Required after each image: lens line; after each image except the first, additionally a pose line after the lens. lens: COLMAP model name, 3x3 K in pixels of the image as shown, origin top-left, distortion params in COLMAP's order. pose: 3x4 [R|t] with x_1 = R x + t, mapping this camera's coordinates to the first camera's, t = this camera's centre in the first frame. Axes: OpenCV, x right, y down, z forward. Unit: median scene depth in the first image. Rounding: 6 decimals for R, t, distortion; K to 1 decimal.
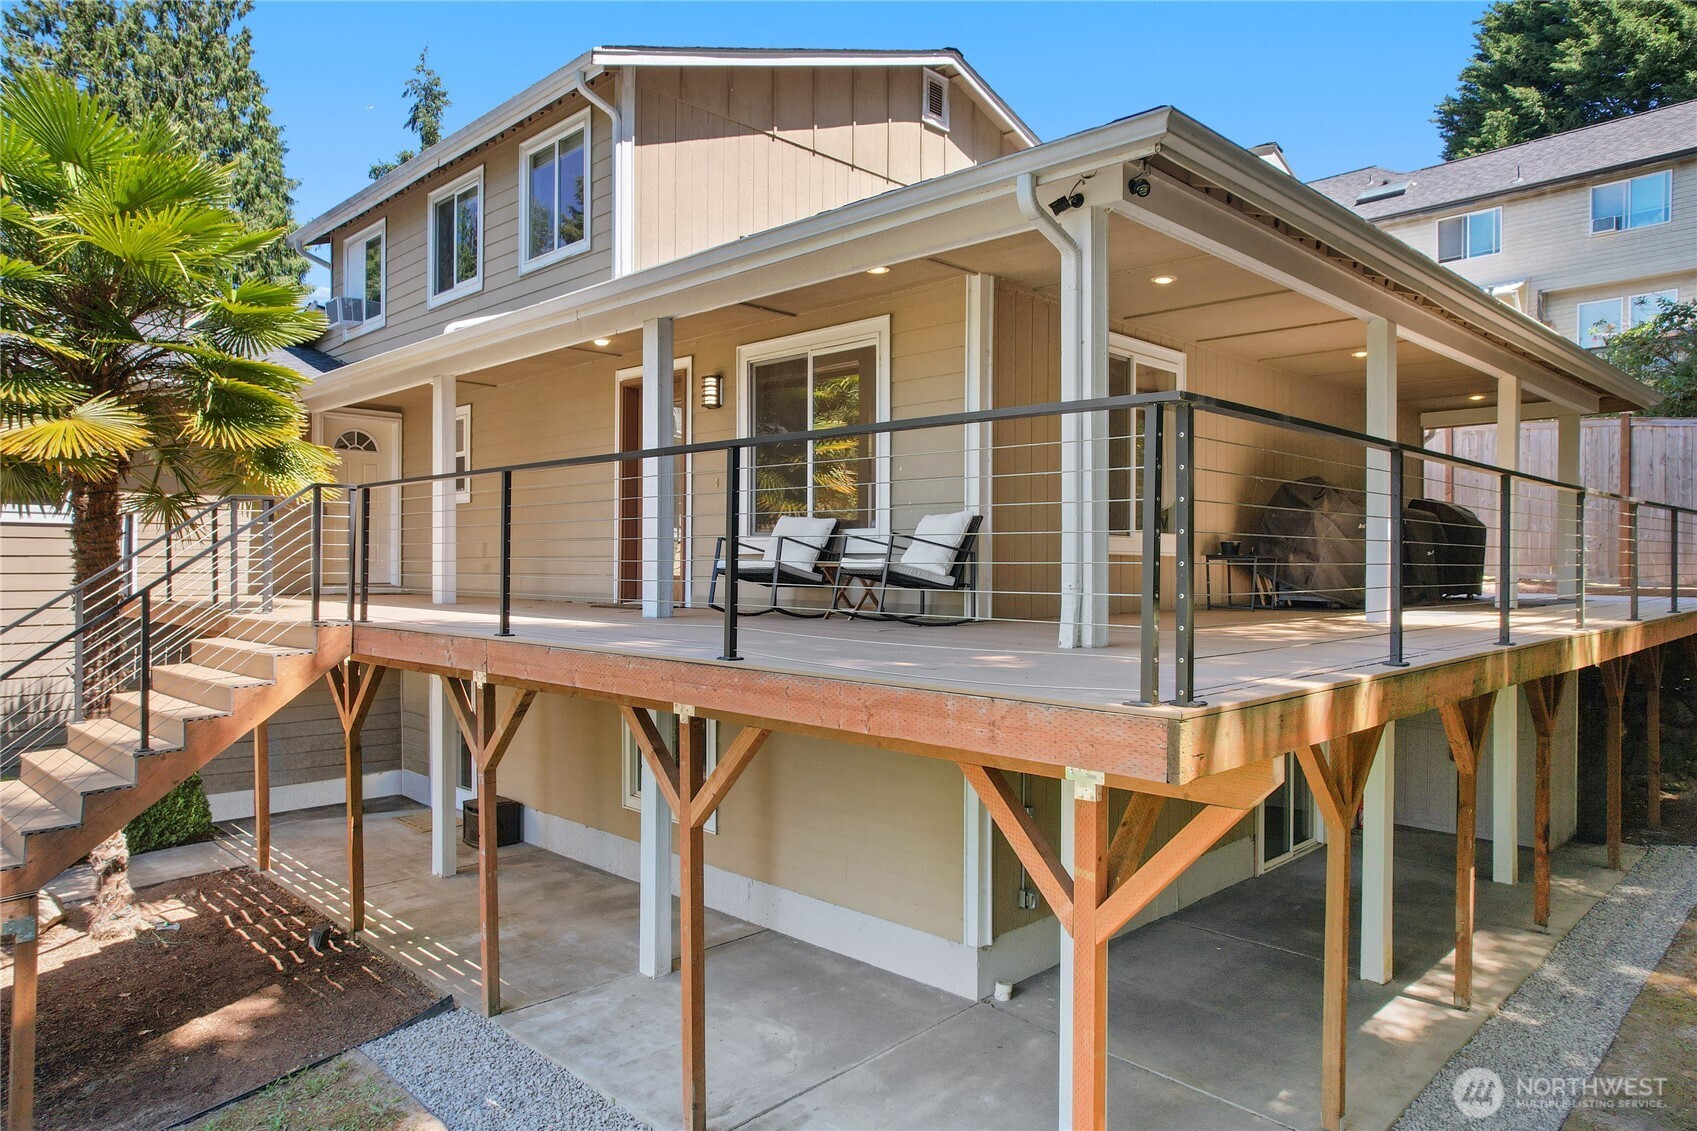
lens RADIAL K [[1097.8, 0, 838.6], [0, 1097.8, 560.8], [0, 0, 1]] dist [-0.052125, 0.079227]
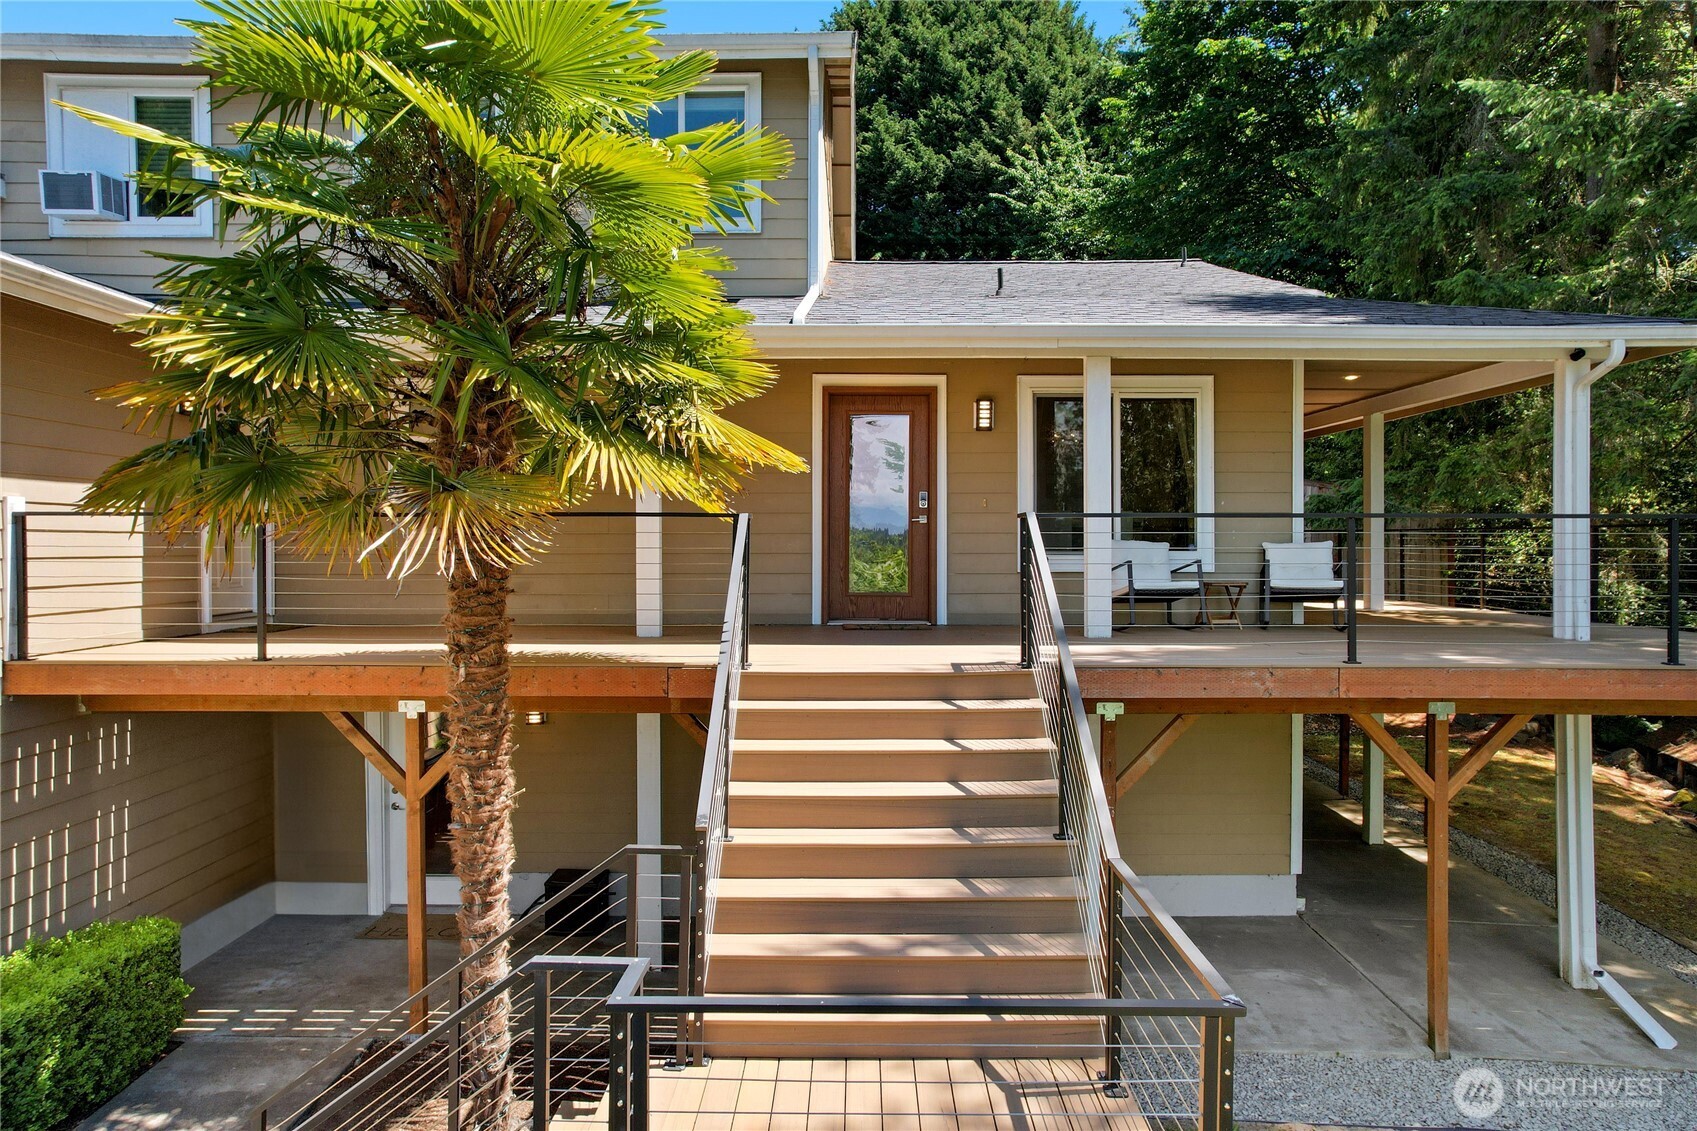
lens RADIAL K [[1077.9, 0, 838.3], [0, 1077.9, 572.4], [0, 0, 1]] dist [-0.083491, 0.080430]
pose [[0.722021, -0.024476, 0.691438, -0.433044], [0.001453, 0.999425, 0.033861, -0.018421], [-0.691869, -0.023444, 0.721642, 0.168654]]
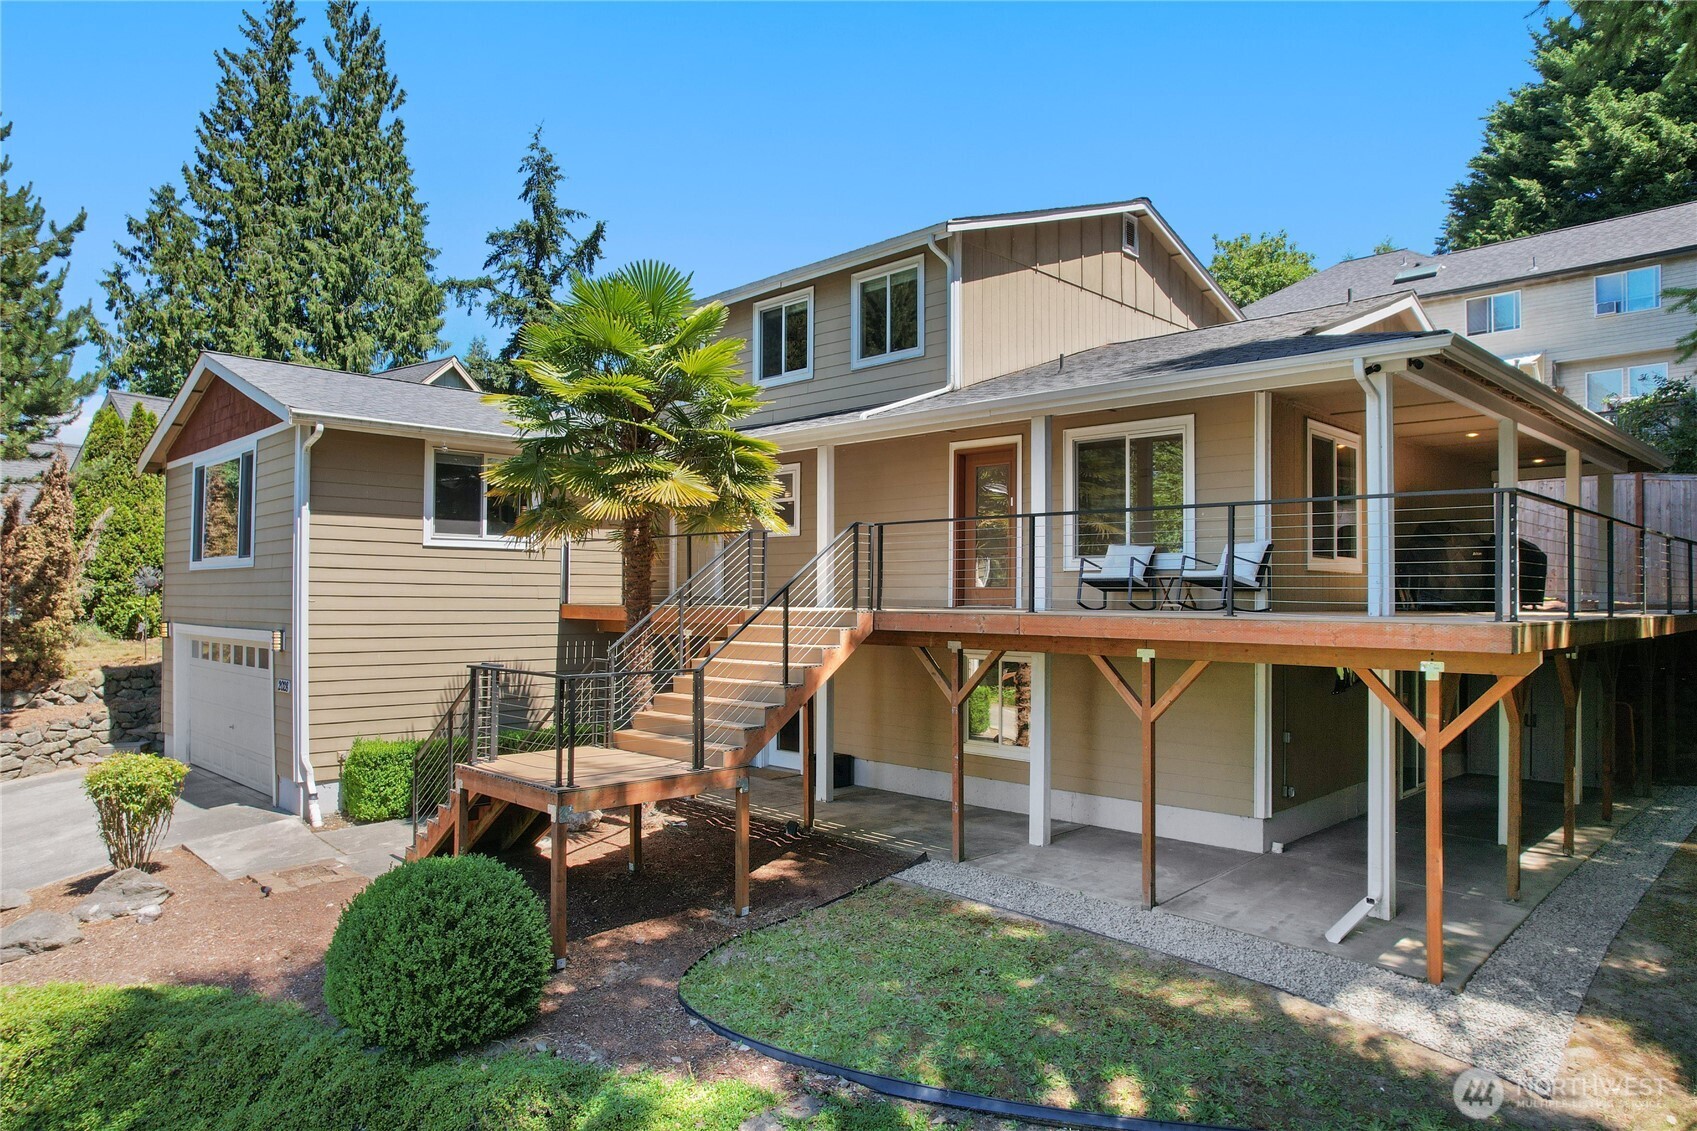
lens RADIAL K [[1077.9, 0, 838.3], [0, 1077.9, 572.4], [0, 0, 1]] dist [-0.083491, 0.080430]
pose [[0.999989, 0.002627, -0.003937, -0.186050], [-0.002708, 0.999782, -0.020698, 0.012826], [0.003882, 0.020708, 0.999778, -0.209332]]
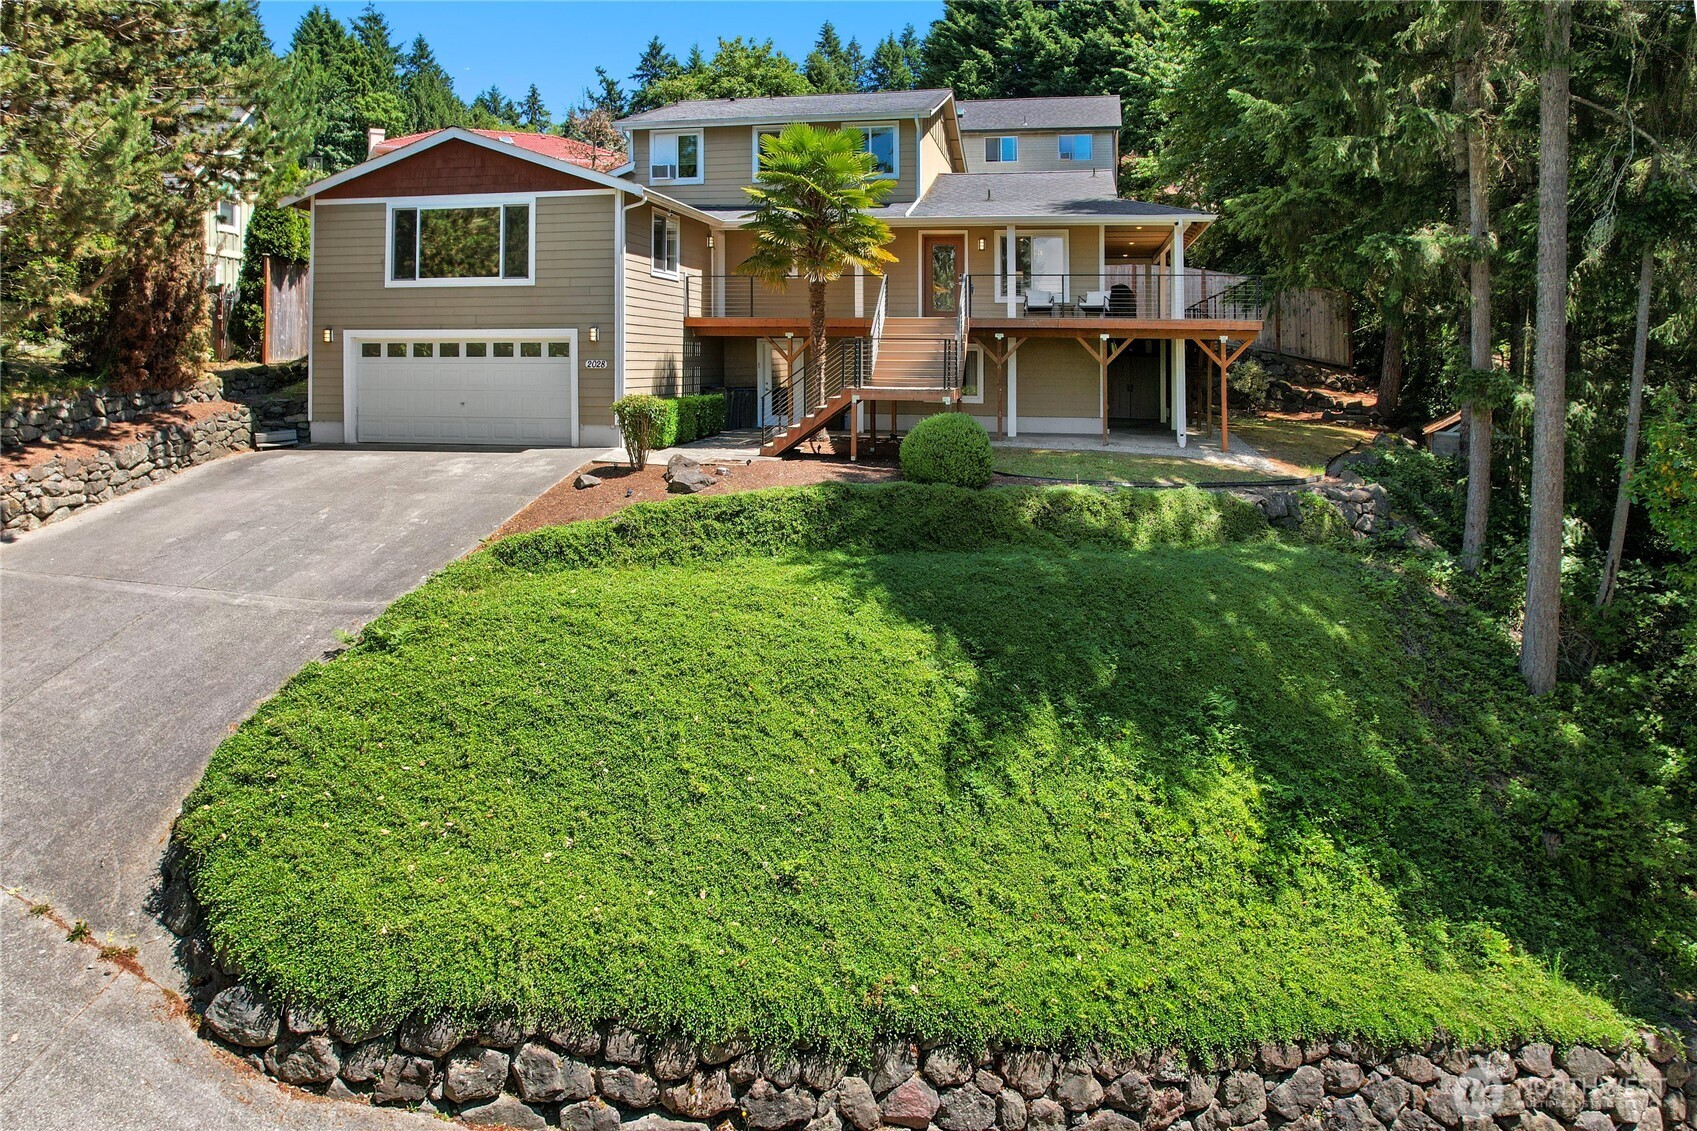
lens RADIAL K [[1143.5, 0, 845.5], [0, 1143.5, 358.9], [0, 0, 1]] dist [-0.095133, 0.097120]
pose [[0.830123, 0.006699, 0.557540, -0.942623], [-0.004853, 0.999977, -0.004790, 0.069510], [-0.557560, 0.001270, 0.830136, -0.564229]]
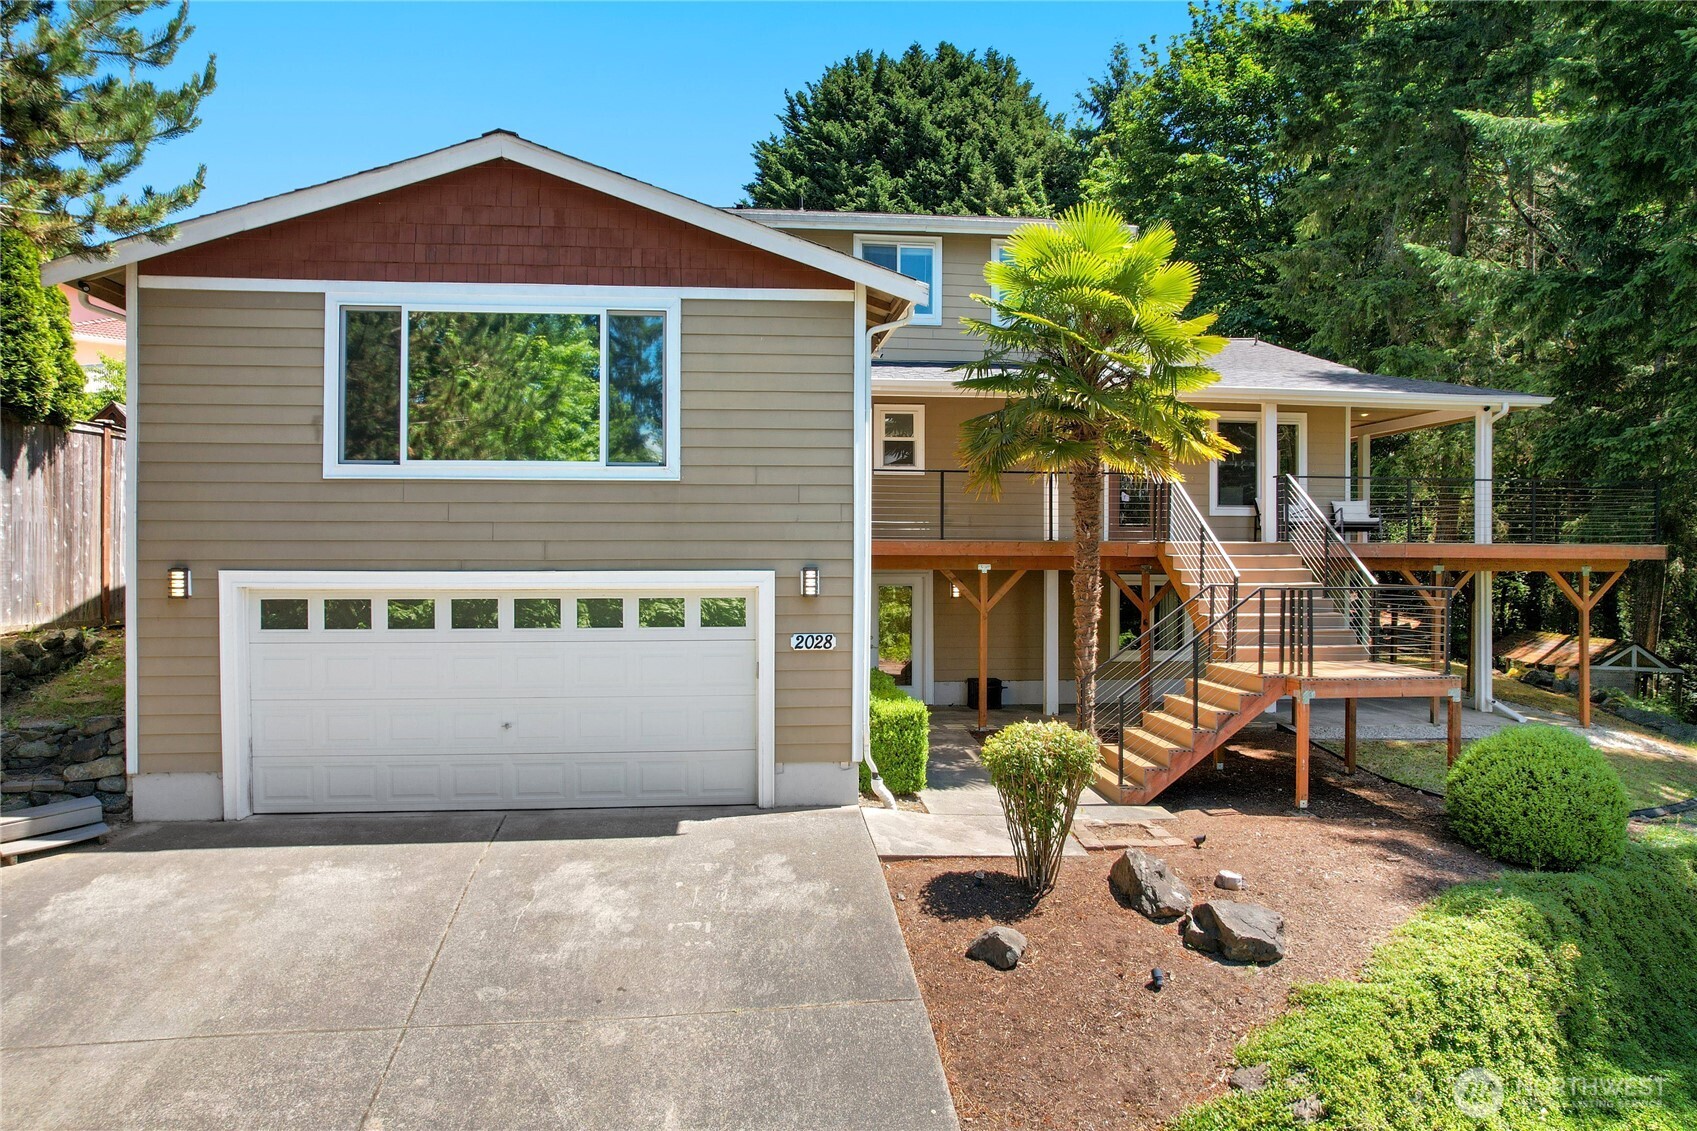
lens RADIAL K [[1077.9, 0, 838.3], [0, 1077.9, 572.4], [0, 0, 1]] dist [-0.083491, 0.080430]
pose [[0.635317, -0.013554, 0.772132, -0.922036], [-0.003479, 0.999786, 0.020413, 0.027701], [-0.772243, -0.015655, 0.635134, 0.128048]]
